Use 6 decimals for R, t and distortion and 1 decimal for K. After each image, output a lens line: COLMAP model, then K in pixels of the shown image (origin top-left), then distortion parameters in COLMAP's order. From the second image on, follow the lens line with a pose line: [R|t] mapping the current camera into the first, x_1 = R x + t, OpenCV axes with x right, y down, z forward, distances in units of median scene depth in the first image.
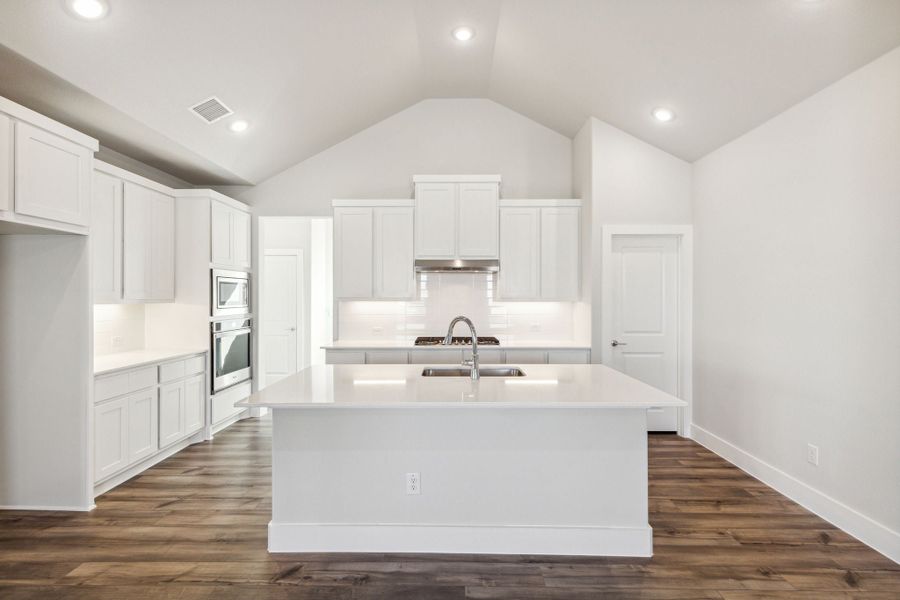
lens RADIAL K [[414.2, 0, 447.5], [0, 414.2, 298.9], [0, 0, 1]] dist [0.004499, 0.000252]
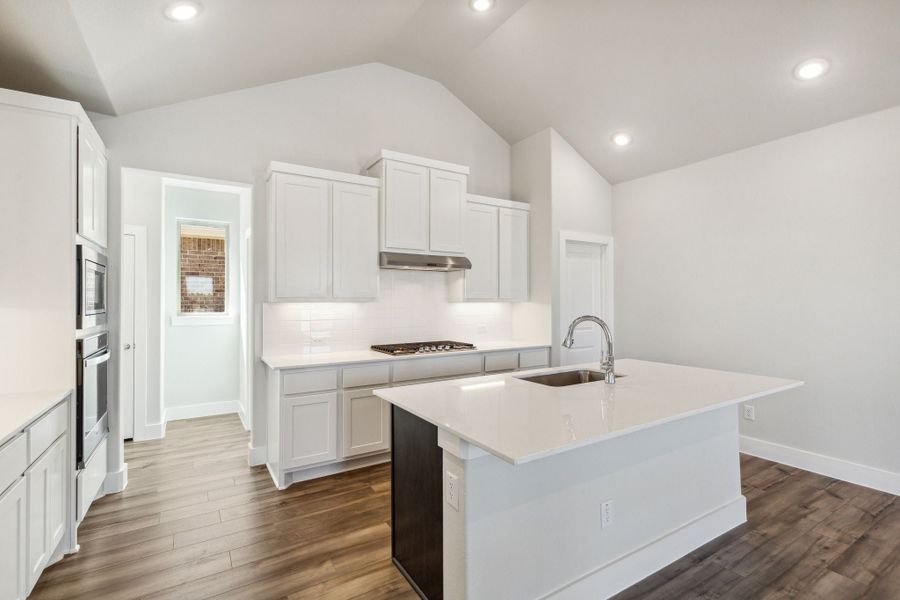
lens RADIAL K [[414.2, 0, 447.5], [0, 414.2, 298.9], [0, 0, 1]] dist [0.004499, 0.000252]
pose [[0.842379, 0.001359, 0.538884, -0.452338], [0.004141, 0.999951, -0.008994, 0.008074], [-0.538869, 0.009808, 0.842332, 0.257456]]
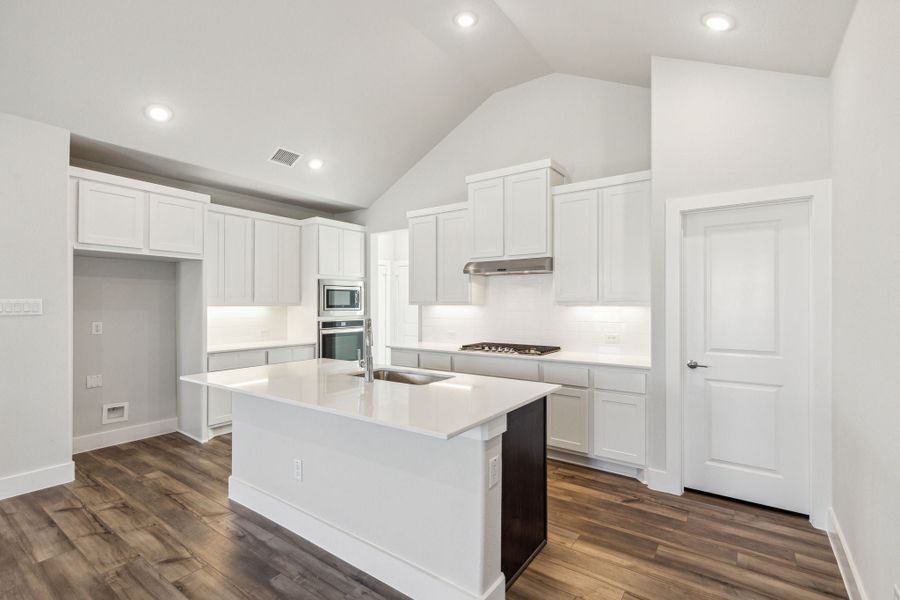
lens RADIAL K [[414.3, 0, 446.6], [0, 414.3, 304.5], [0, 0, 1]] dist [0.004421, 0.000383]
pose [[0.818204, -0.000300, -0.574928, 0.482664], [-0.001778, 0.999994, -0.003053, 0.007875], [0.574925, 0.003520, 0.818199, 0.185736]]
